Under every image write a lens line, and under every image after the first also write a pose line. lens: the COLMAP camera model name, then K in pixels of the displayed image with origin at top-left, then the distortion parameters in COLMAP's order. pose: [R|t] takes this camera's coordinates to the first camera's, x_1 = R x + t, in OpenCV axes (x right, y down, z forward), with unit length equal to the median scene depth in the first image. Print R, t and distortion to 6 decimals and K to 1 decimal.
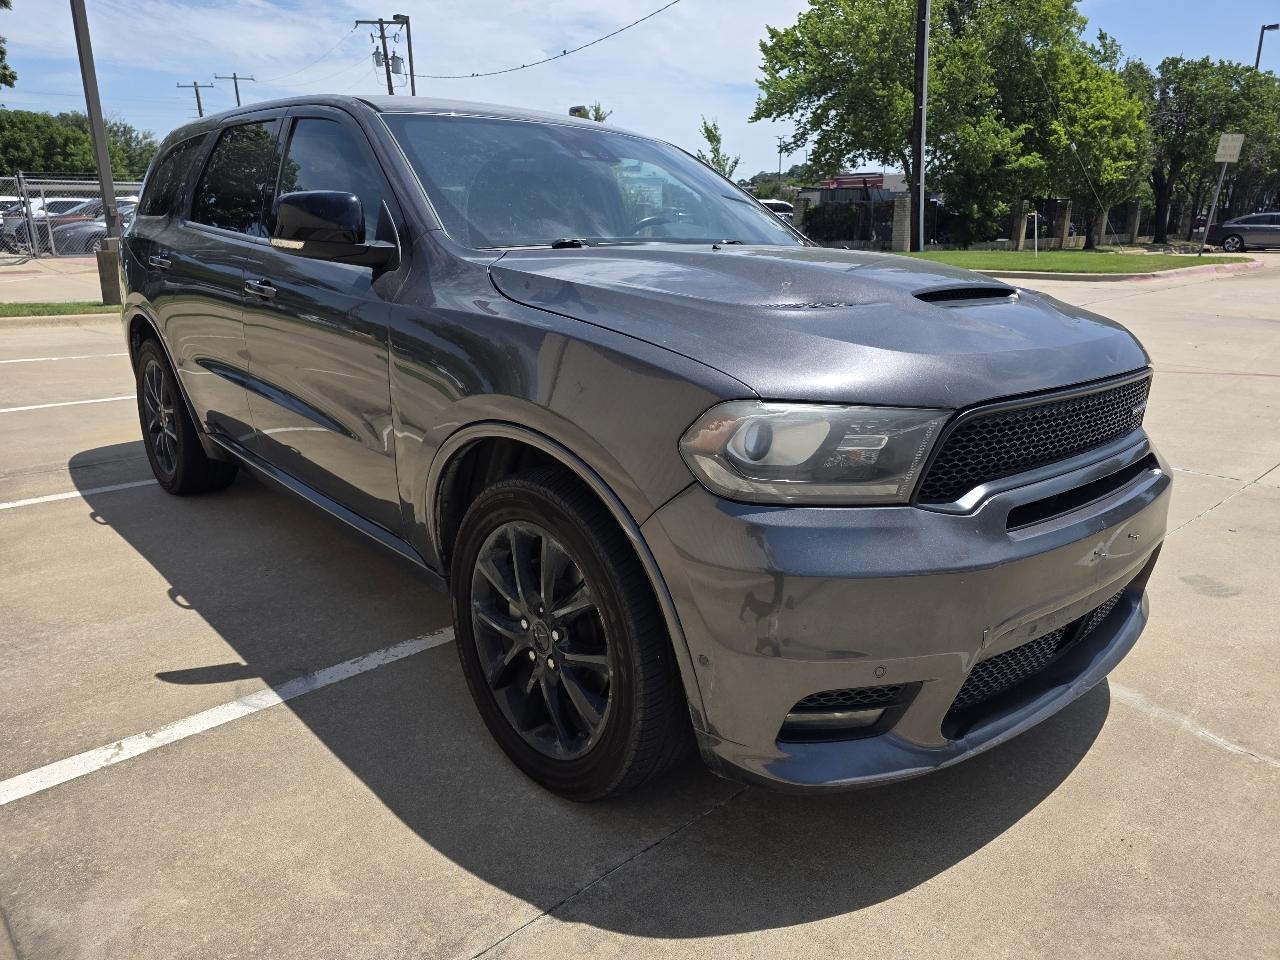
lens RADIAL K [[886.9, 0, 648.0], [0, 886.9, 478.1], [0, 0, 1]] dist [0.051424, -0.049355]
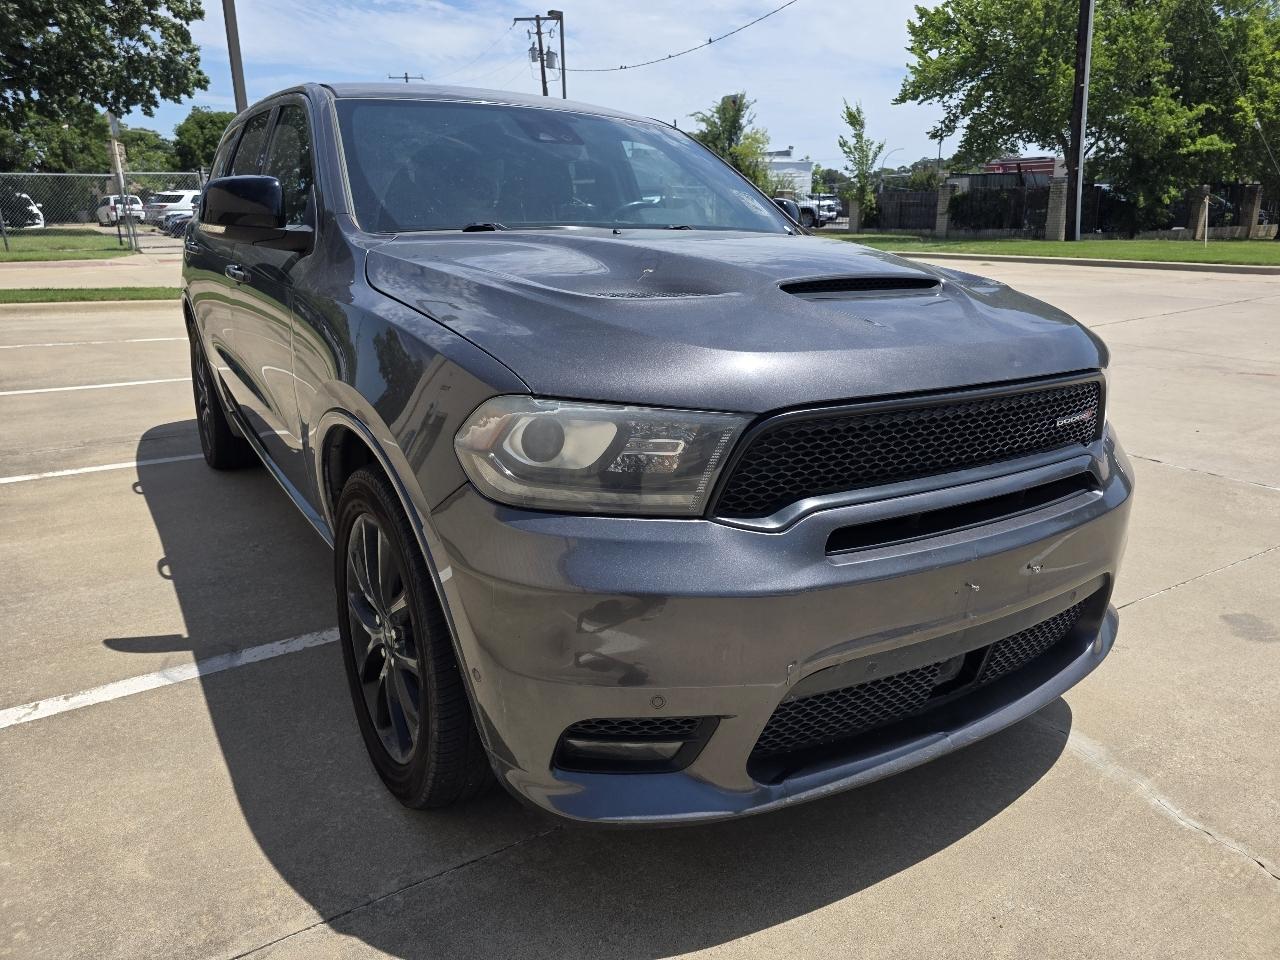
lens RADIAL K [[885.0, 0, 649.1], [0, 885.0, 475.3], [0, 0, 1]] dist [0.048548, -0.043126]
pose [[0.985195, 0.044743, -0.165494, 0.165759], [-0.043459, 0.998990, 0.011370, -0.009149], [0.165836, -0.004010, 0.986145, 0.049280]]
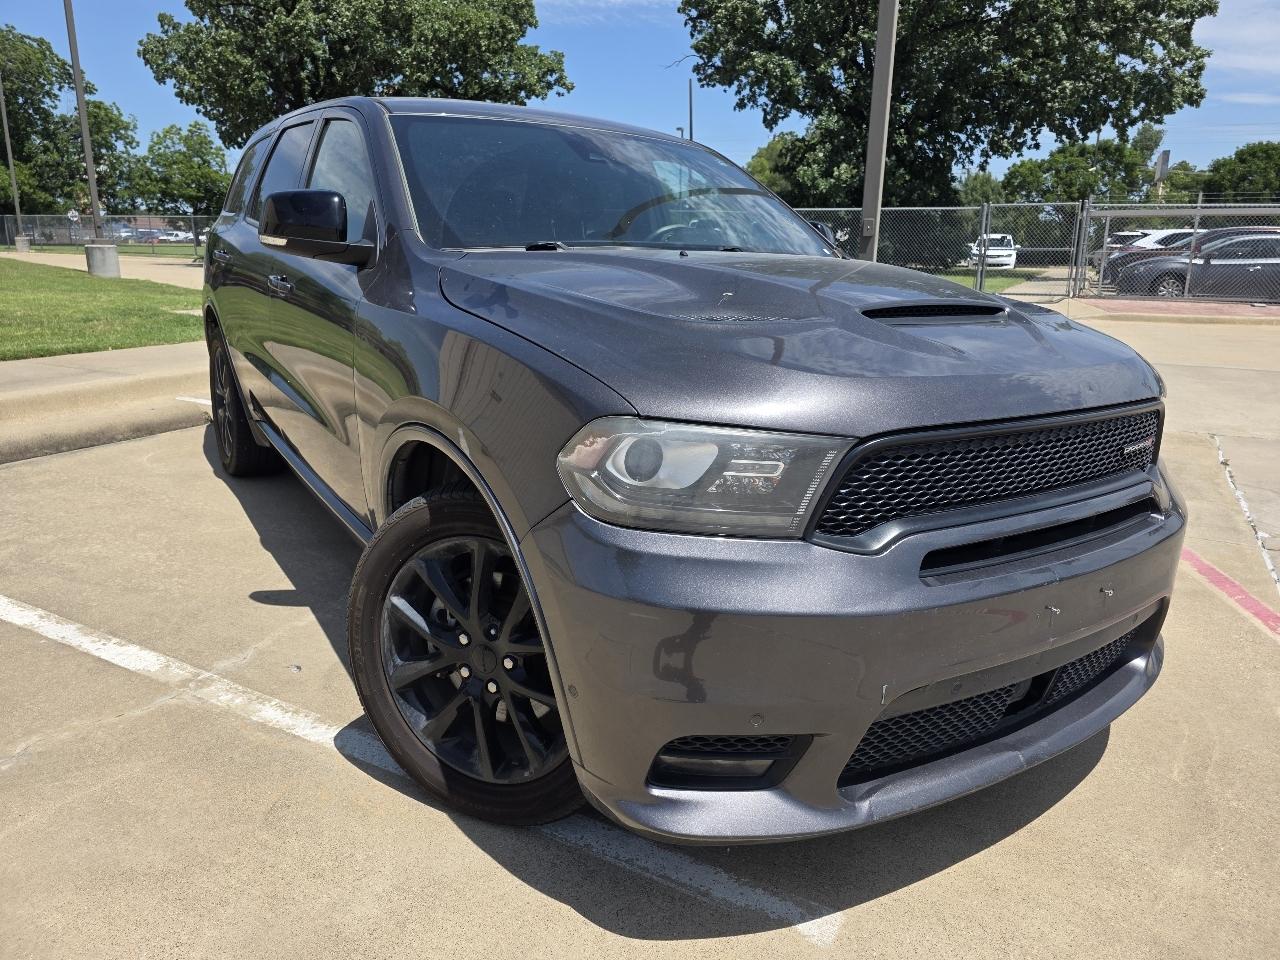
lens RADIAL K [[886.9, 0, 648.0], [0, 886.9, 478.1], [0, 0, 1]] dist [0.051424, -0.049355]
pose [[0.987949, 0.058350, -0.143363, 0.113428], [-0.058972, 0.998260, -0.000088, -0.010333], [0.143108, 0.008541, 0.989670, 0.032467]]
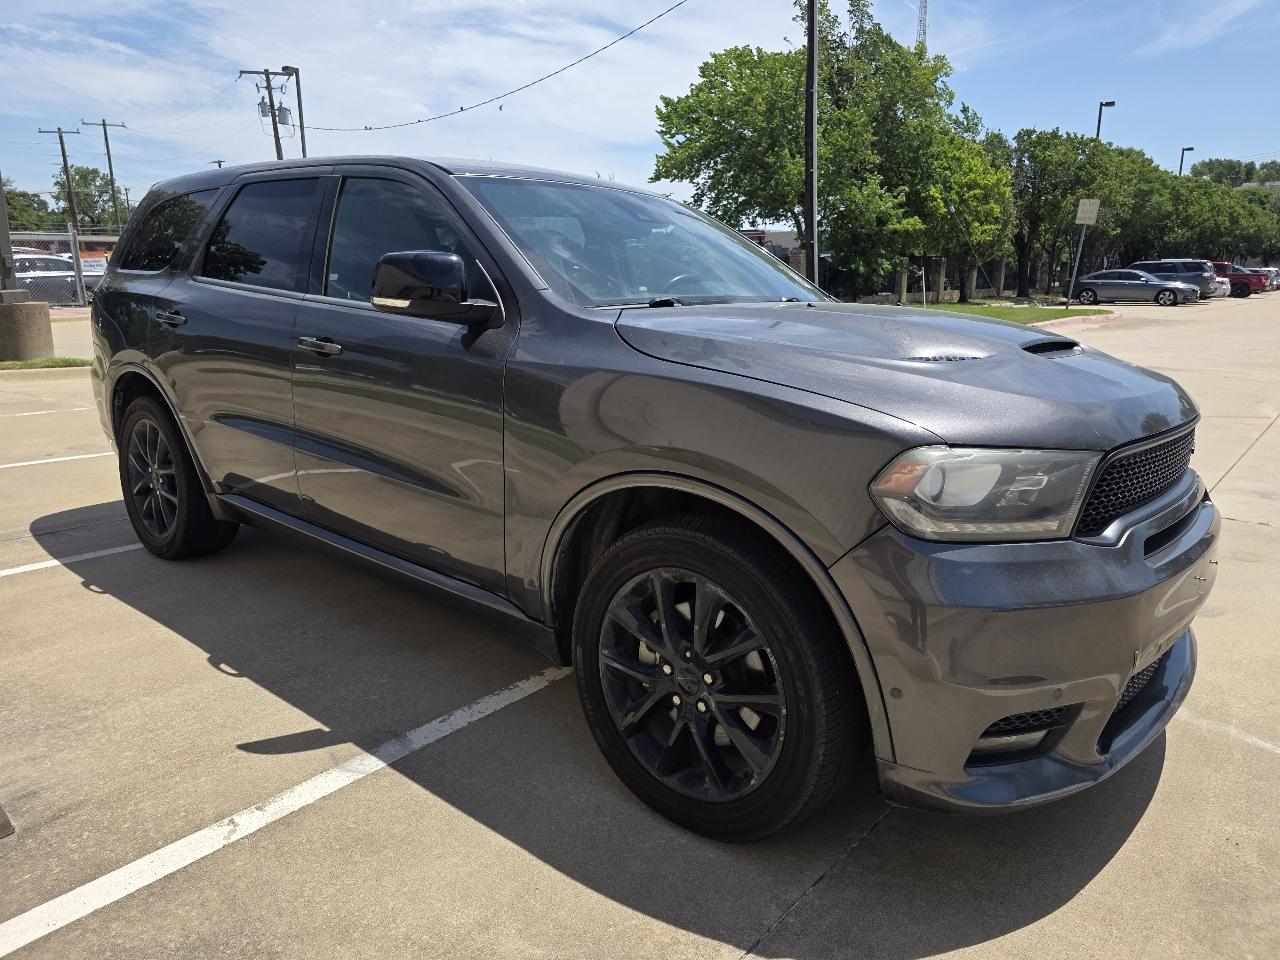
lens RADIAL K [[886.9, 0, 648.0], [0, 886.9, 478.1], [0, 0, 1]] dist [0.051424, -0.049355]
pose [[0.991469, -0.024730, 0.127977, -0.155241], [0.031705, 0.998104, -0.052754, -0.001317], [-0.126430, 0.056361, 0.990373, -0.011921]]
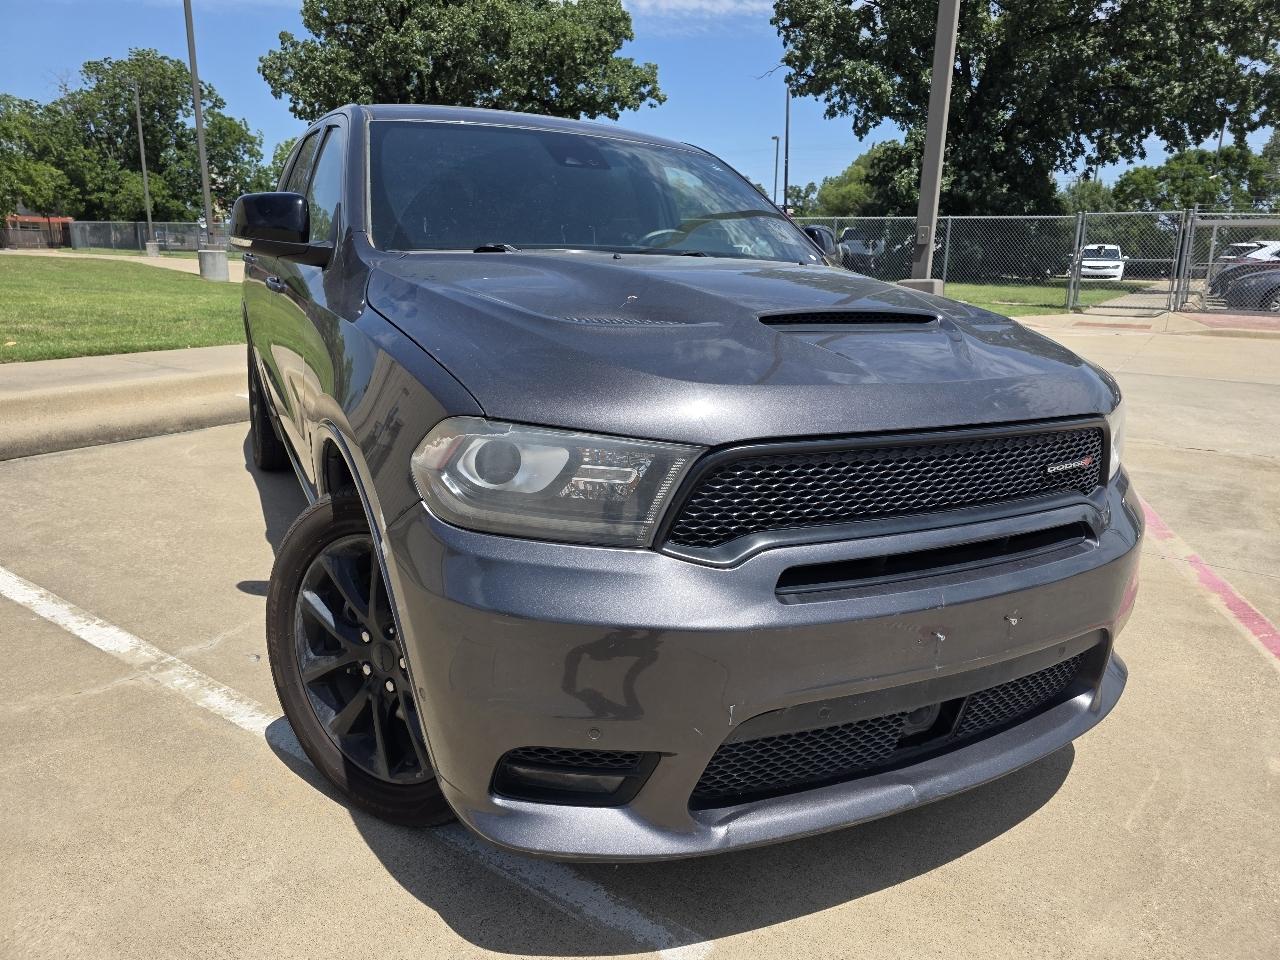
lens RADIAL K [[885.0, 0, 649.1], [0, 885.0, 475.3], [0, 0, 1]] dist [0.048548, -0.043126]
pose [[0.965164, 0.088458, -0.246240, 0.216050], [-0.092281, 0.995725, -0.004010, -0.017289], [0.244833, 0.026593, 0.969200, 0.063941]]
